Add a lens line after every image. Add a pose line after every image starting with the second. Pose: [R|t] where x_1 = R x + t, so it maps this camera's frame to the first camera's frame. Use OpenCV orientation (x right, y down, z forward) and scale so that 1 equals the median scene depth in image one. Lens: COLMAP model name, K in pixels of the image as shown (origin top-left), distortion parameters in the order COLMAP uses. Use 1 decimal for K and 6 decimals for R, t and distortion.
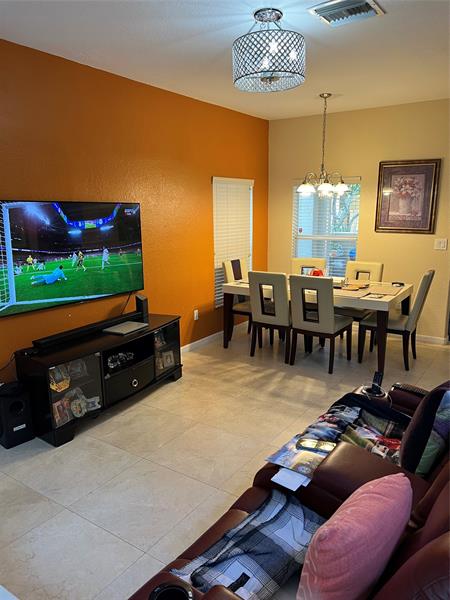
lens RADIAL K [[451.7, 0, 227.4], [0, 451.7, 301.5], [0, 0, 1]] dist [0.055824, -0.071788]
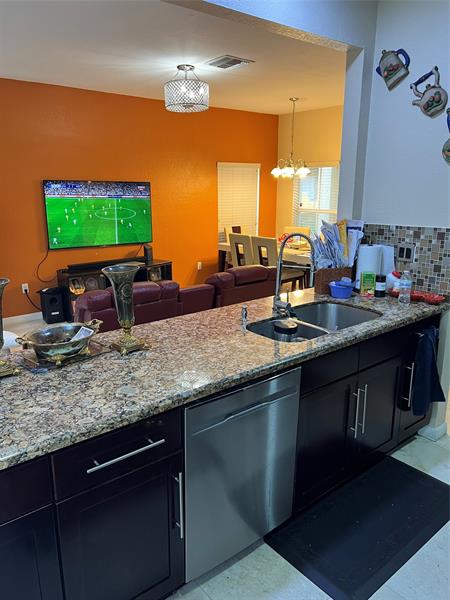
lens RADIAL K [[459.0, 0, 225.0], [0, 459.0, 300.0], [0, 0, 1]] dist [0.055463, -0.009948]
pose [[0.961099, 0.069005, -0.267446, 0.475251], [-0.058906, 0.997221, 0.045611, 0.081376], [0.269850, -0.028083, 0.962493, -0.388764]]
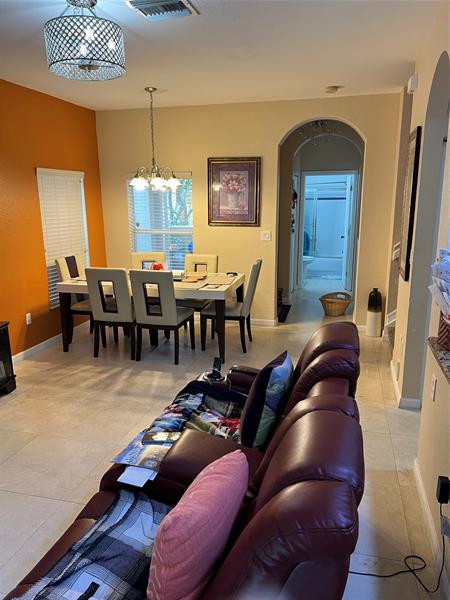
lens RADIAL K [[451.7, 0, 227.4], [0, 451.7, 301.5], [0, 0, 1]] dist [0.055824, -0.071788]
pose [[0.940383, -0.073527, 0.332076, 0.007125], [0.069265, 0.997293, 0.024673, -0.000199], [-0.332991, -0.000201, 0.942930, -0.000878]]
